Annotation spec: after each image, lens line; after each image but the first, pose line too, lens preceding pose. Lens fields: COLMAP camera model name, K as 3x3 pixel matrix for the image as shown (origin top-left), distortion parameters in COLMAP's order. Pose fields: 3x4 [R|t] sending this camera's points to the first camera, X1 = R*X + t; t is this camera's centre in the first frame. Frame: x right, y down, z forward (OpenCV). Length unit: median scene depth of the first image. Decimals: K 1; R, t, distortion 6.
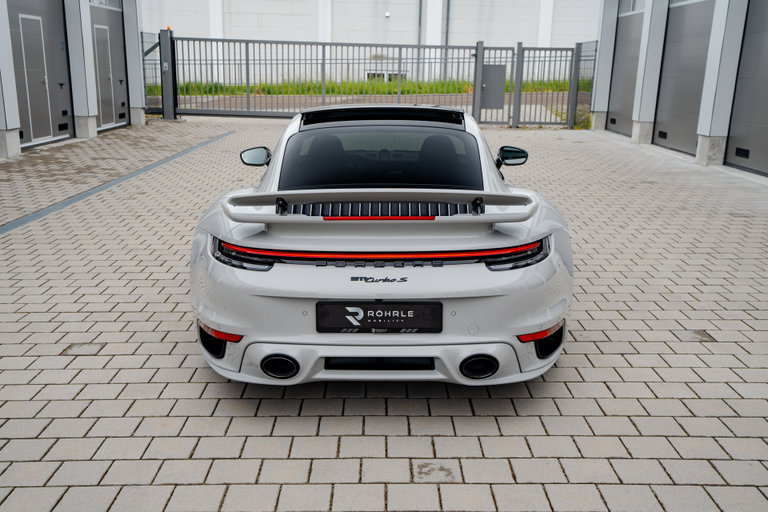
lens RADIAL K [[790.9, 0, 386.5], [0, 790.9, 278.9], [0, 0, 1]] dist [0.062109, 0.007243]
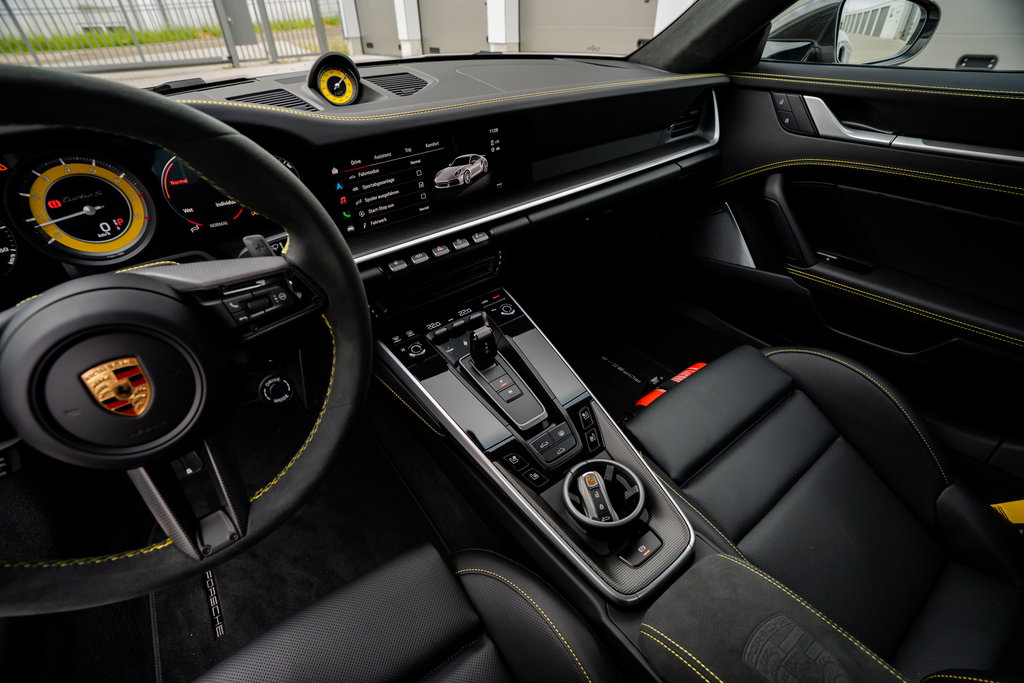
lens RADIAL K [[474.6, 0, 512.0], [0, 474.6, 341.5], [0, 0, 1]] dist [-0.066322, 0.025334]
pose [[0.799540, -0.379441, 0.465576, -0.017353], [0.194241, 0.896866, 0.397368, -0.052229], [-0.568337, -0.227278, 0.790783, 0.332801]]
